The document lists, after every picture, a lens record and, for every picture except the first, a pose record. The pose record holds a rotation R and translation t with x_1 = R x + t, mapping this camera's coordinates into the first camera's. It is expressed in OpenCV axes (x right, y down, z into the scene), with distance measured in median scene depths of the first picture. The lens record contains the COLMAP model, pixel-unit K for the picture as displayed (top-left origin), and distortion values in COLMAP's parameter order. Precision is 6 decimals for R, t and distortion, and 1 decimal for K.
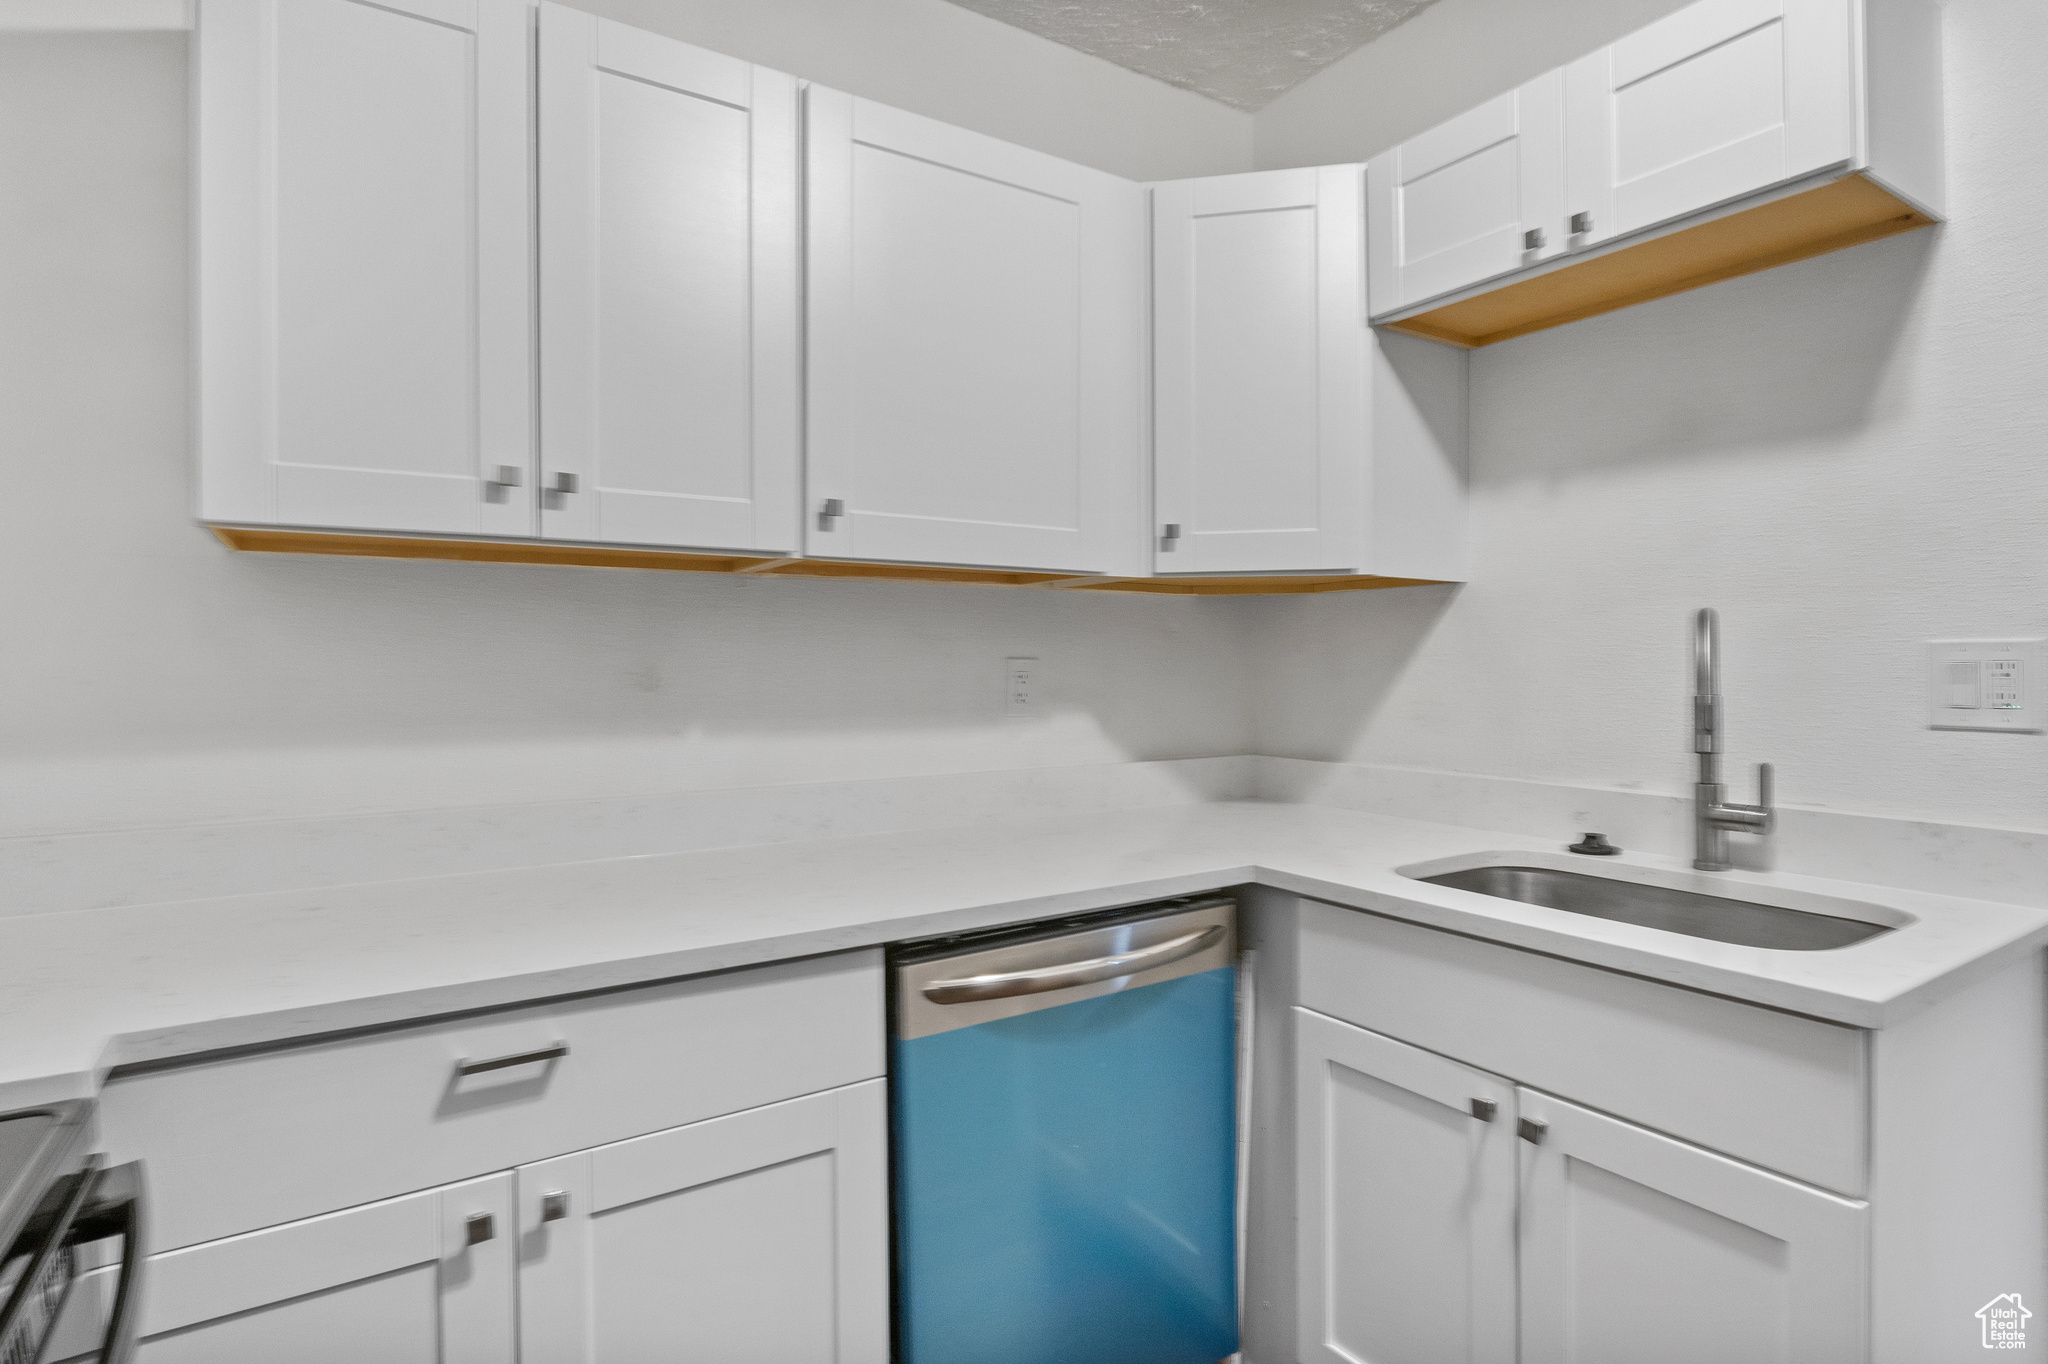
lens RADIAL K [[1087.4, 0, 1033.7], [0, 1087.4, 671.9], [0, 0, 1]] dist [-0.004461, -0.001558]
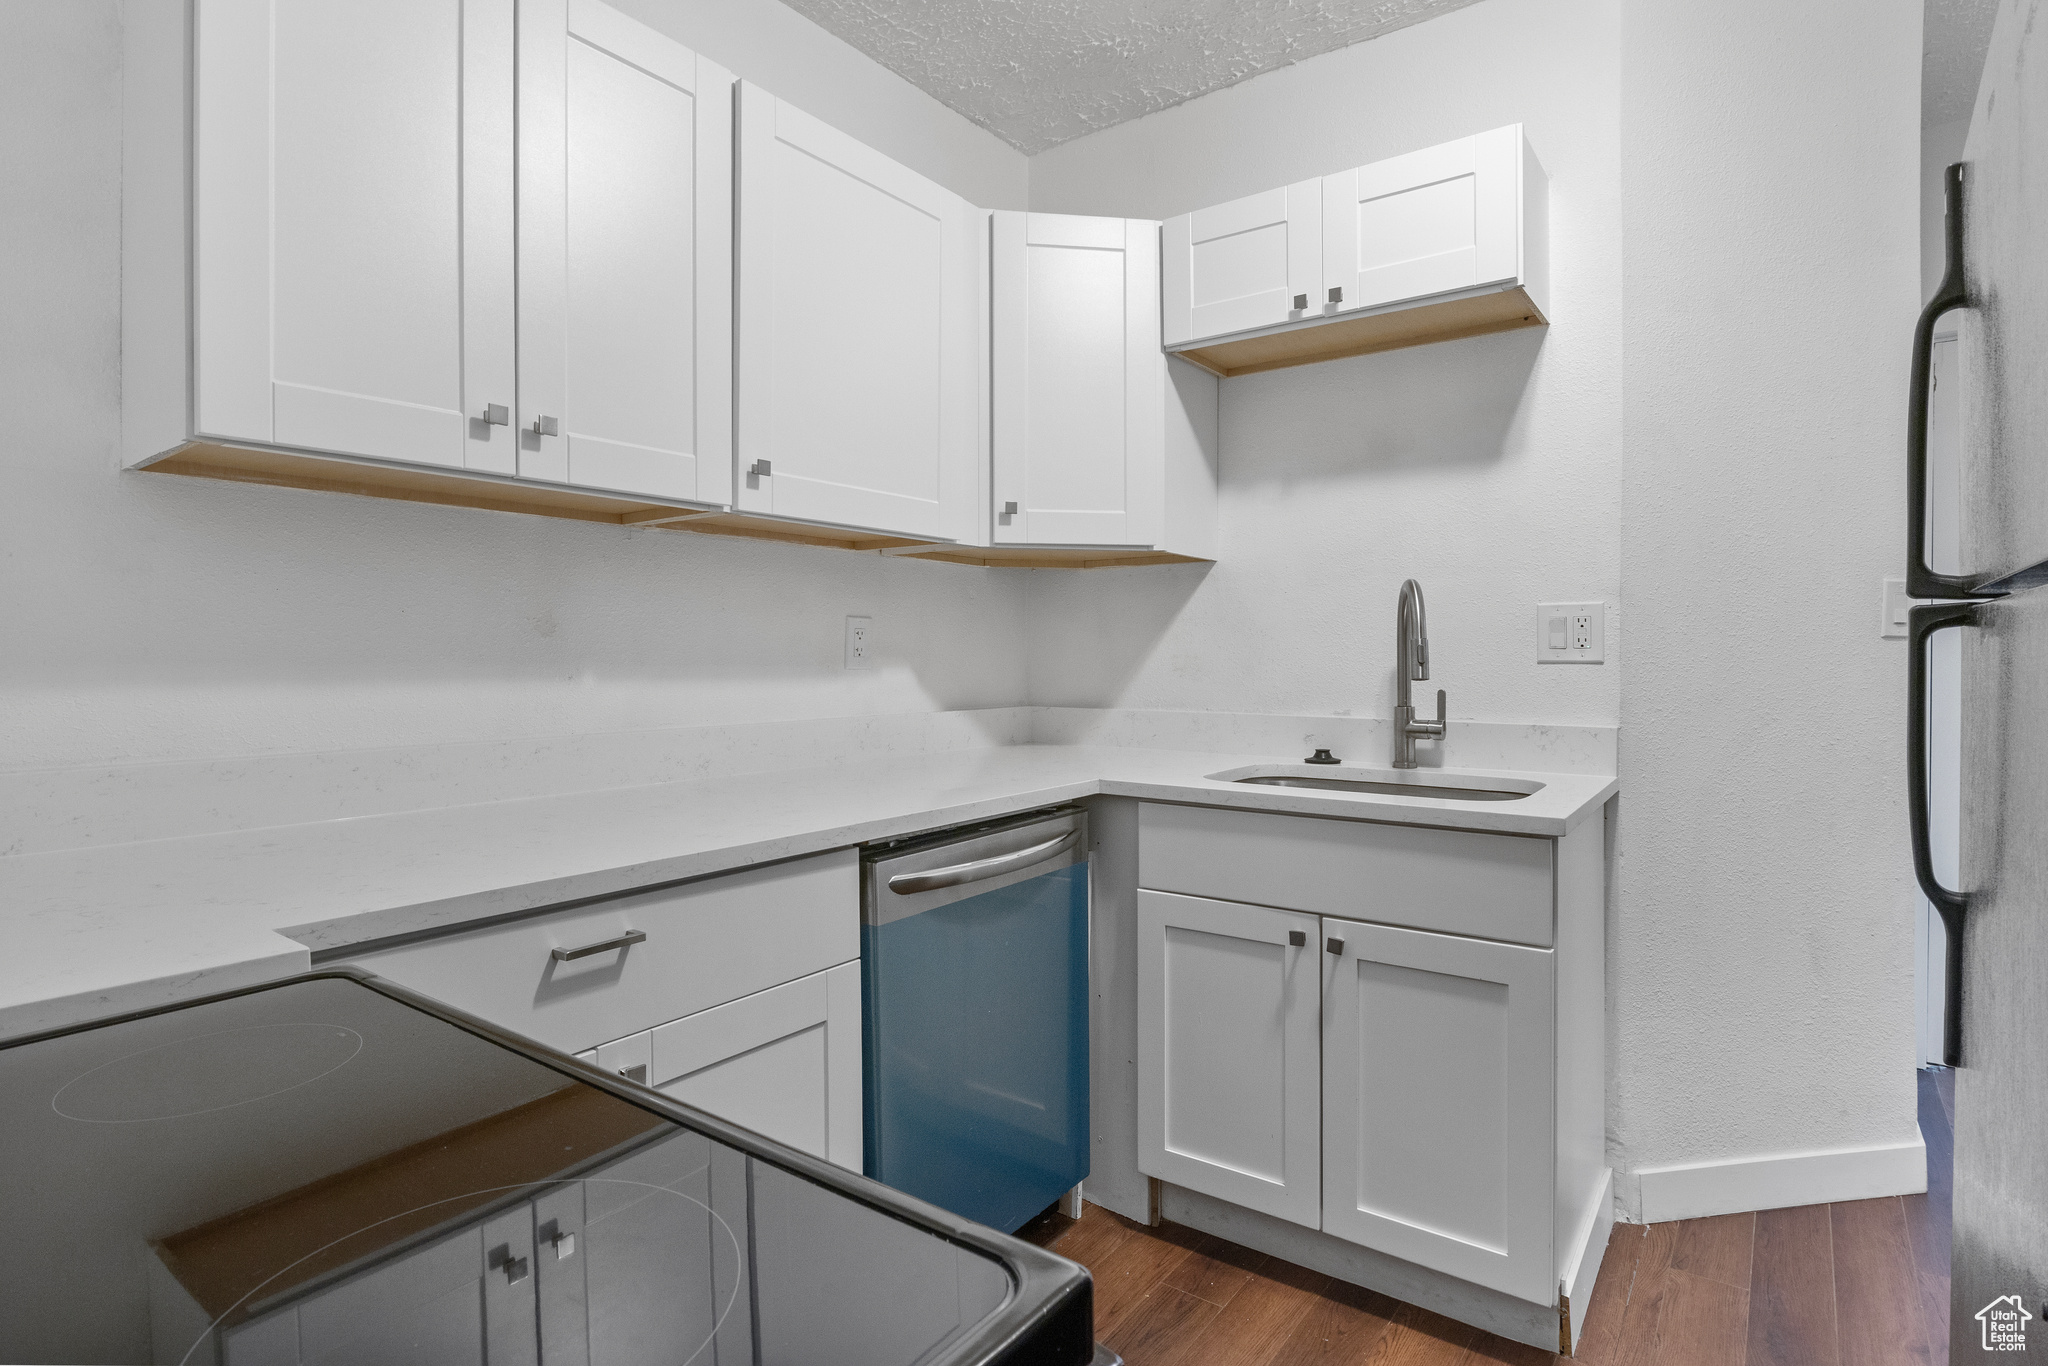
lens RADIAL K [[1066.7, 0, 1038.9], [0, 1066.7, 665.0], [0, 0, 1]] dist [0.000748, -0.000565]
pose [[0.933805, -0.000546, 0.357783, -0.311894], [0.000675, 1.000000, -0.000236, 0.050248], [-0.357783, 0.000462, 0.933805, -0.114748]]
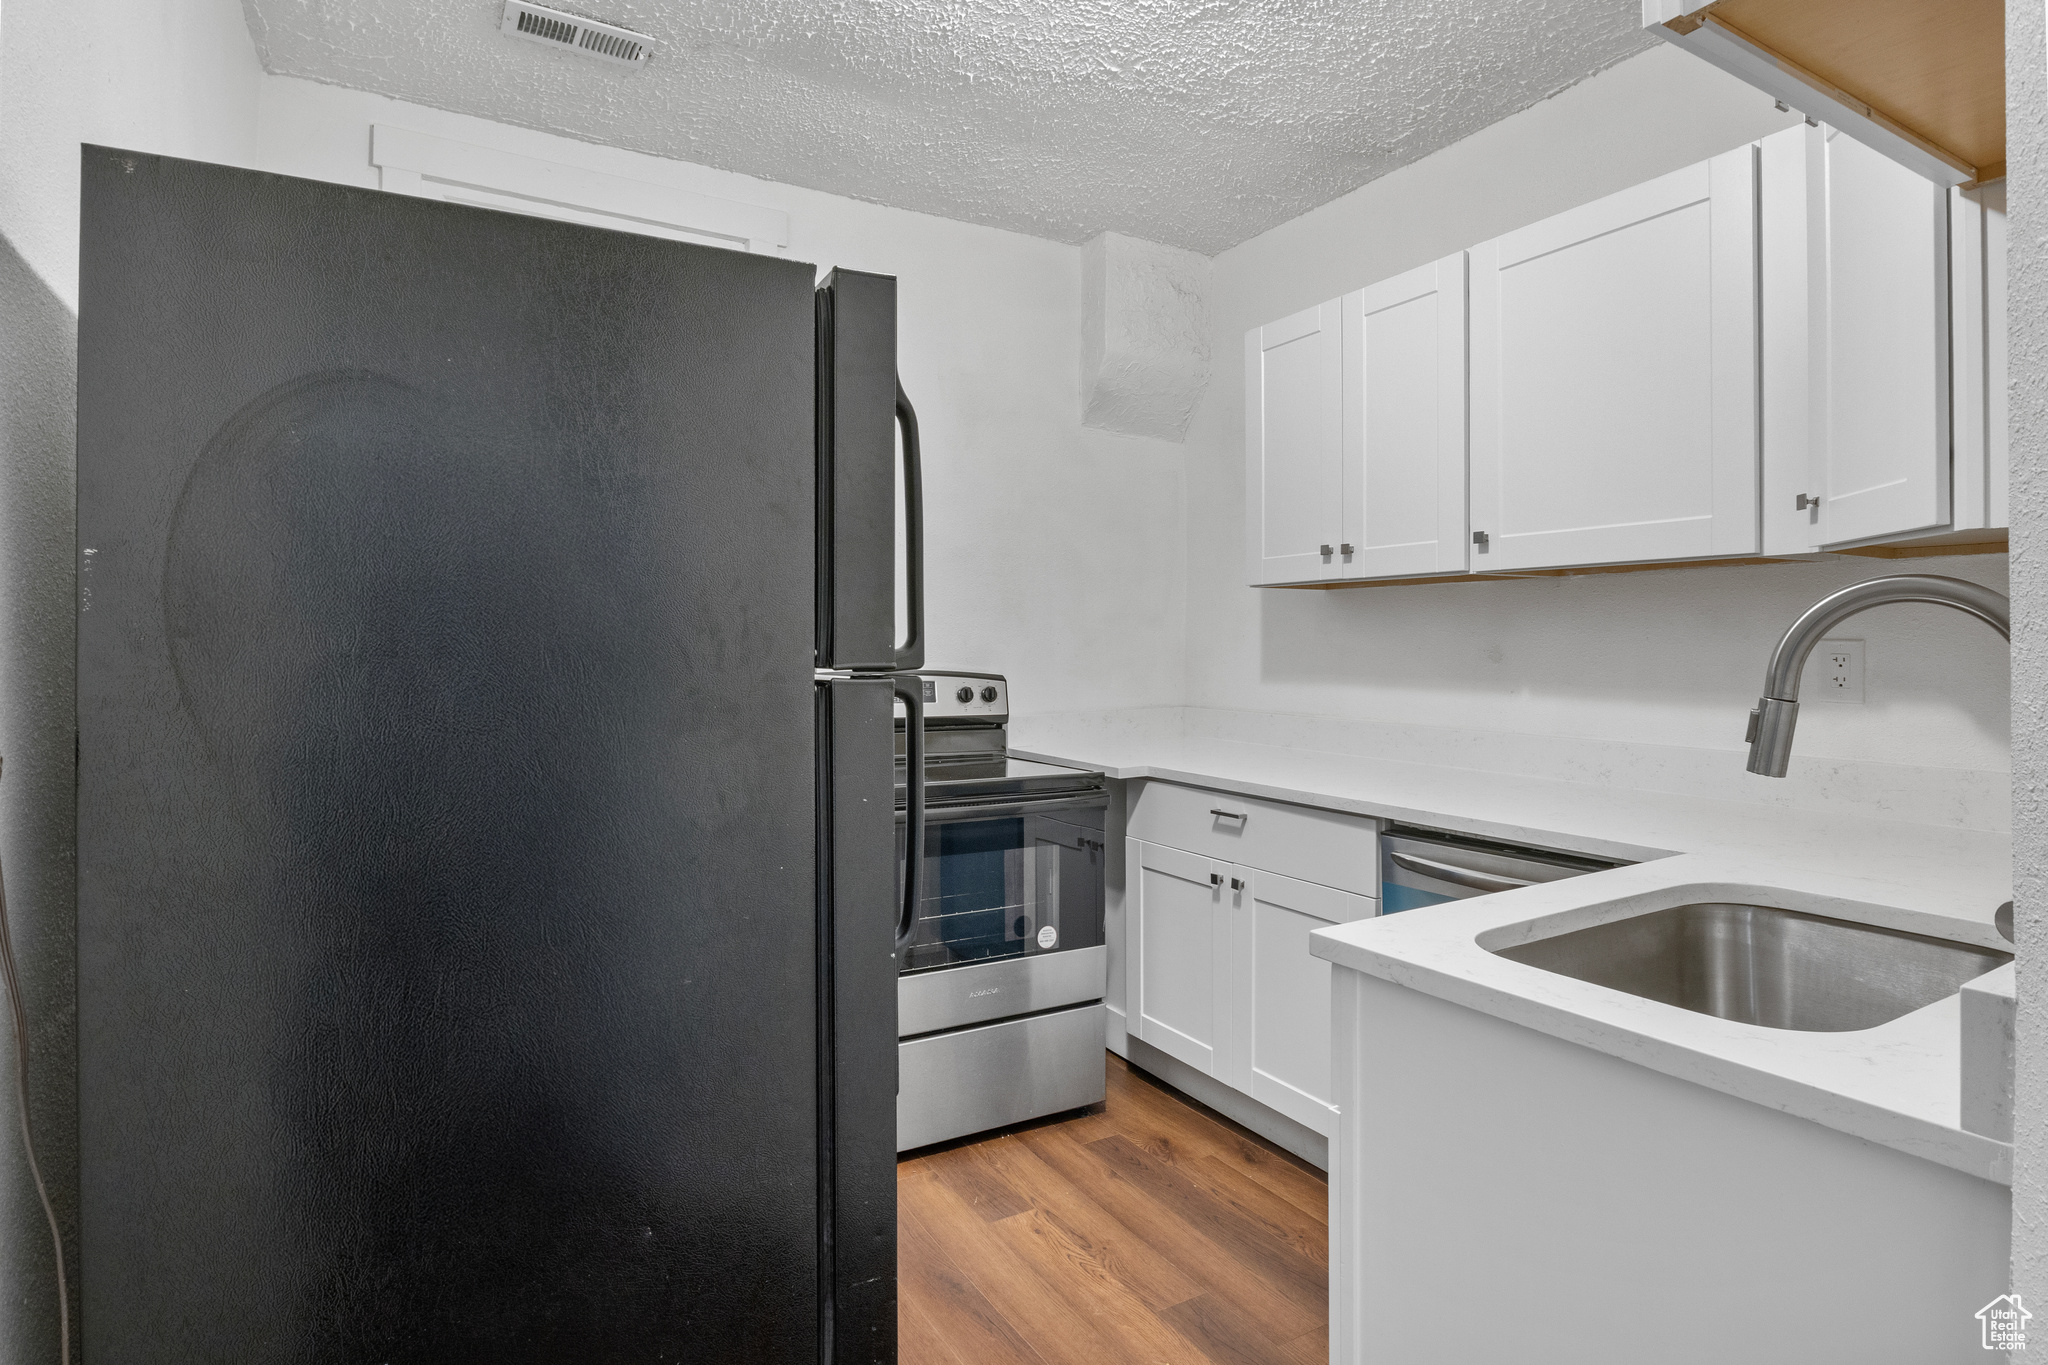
lens RADIAL K [[1066.7, 0, 1038.9], [0, 1066.7, 664.5], [0, 0, 1]] dist [0.000748, -0.000565]
pose [[-0.056853, 0.024634, -0.998079, 1.274415], [-0.005144, 0.999675, 0.024967, -0.014988], [0.998369, 0.006554, -0.056708, 0.502541]]
